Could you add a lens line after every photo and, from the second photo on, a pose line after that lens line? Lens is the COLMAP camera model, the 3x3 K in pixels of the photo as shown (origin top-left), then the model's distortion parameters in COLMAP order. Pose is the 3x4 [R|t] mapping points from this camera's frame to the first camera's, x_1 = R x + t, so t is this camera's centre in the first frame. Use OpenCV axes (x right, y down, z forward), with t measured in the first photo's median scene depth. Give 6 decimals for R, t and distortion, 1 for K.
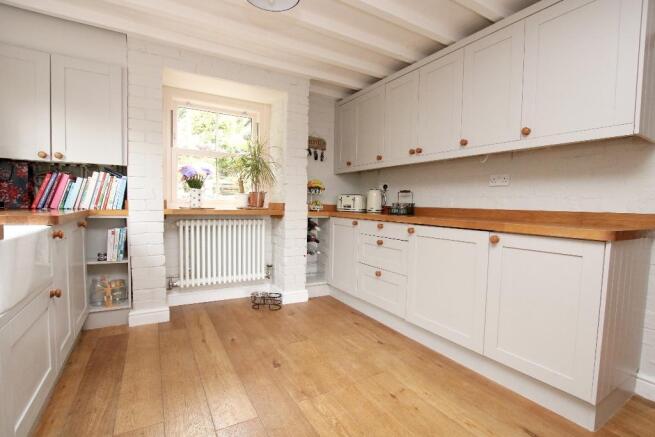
lens RADIAL K [[304.4, 0, 328.9], [0, 304.4, 220.9], [0, 0, 1]] dist [-0.021735, -0.000949]
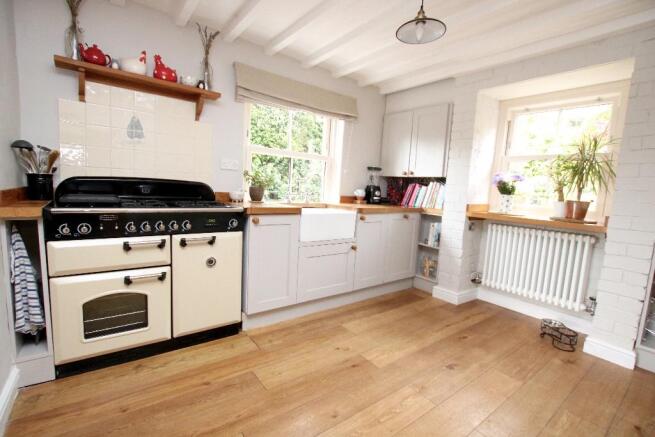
lens RADIAL K [[304.4, 0, 327.4], [0, 304.4, 220.2], [0, 0, 1]] dist [-0.021735, -0.000949]
pose [[0.122928, 0.095232, -0.987836, 0.596562], [-0.108850, 0.990674, 0.081960, -0.046483], [0.986428, 0.097451, 0.132147, 0.323332]]
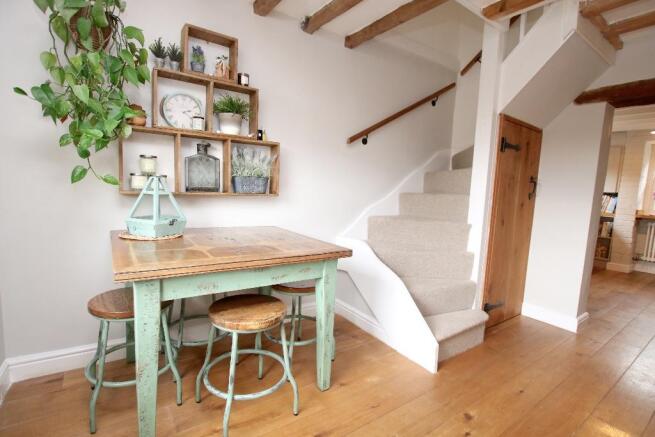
lens RADIAL K [[304.4, 0, 329.2], [0, 304.4, 223.0], [0, 0, 1]] dist [-0.021735, -0.000949]
pose [[0.067897, 0.092764, -0.993370, 1.254987], [-0.100813, 0.991210, 0.085672, 0.049081], [0.992586, 0.094327, 0.076652, -1.117907]]
